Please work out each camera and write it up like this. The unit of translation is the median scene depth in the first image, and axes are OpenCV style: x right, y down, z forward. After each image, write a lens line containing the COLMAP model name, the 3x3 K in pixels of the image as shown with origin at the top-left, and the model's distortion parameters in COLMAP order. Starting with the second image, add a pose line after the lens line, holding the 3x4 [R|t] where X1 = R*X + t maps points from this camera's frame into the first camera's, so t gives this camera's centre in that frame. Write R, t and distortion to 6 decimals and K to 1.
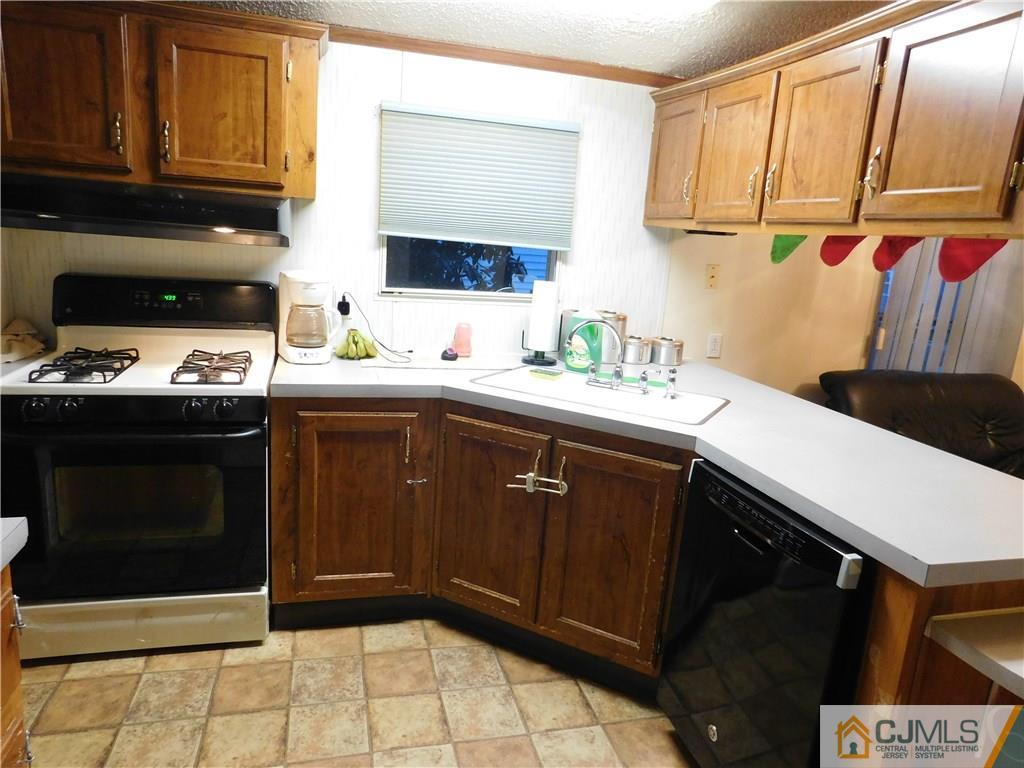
lens RADIAL K [[678.1, 0, 511.7], [0, 678.1, 383.6], [0, 0, 1]] dist [-0.039530, 0.012934]
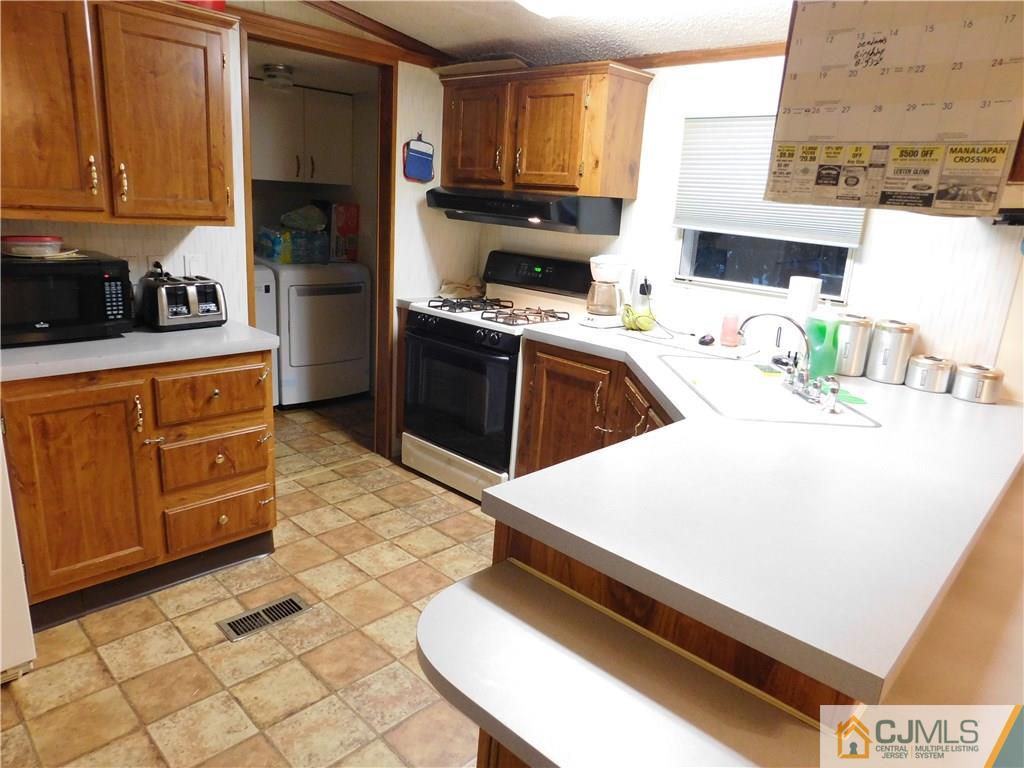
lens RADIAL K [[678.1, 0, 512.1], [0, 678.1, 383.7], [0, 0, 1]] dist [-0.039530, 0.012934]
pose [[0.513844, 0.181710, -0.838419, 0.798221], [-0.214260, 0.973522, 0.079677, 0.006074], [0.830697, 0.138698, 0.539171, 0.226903]]
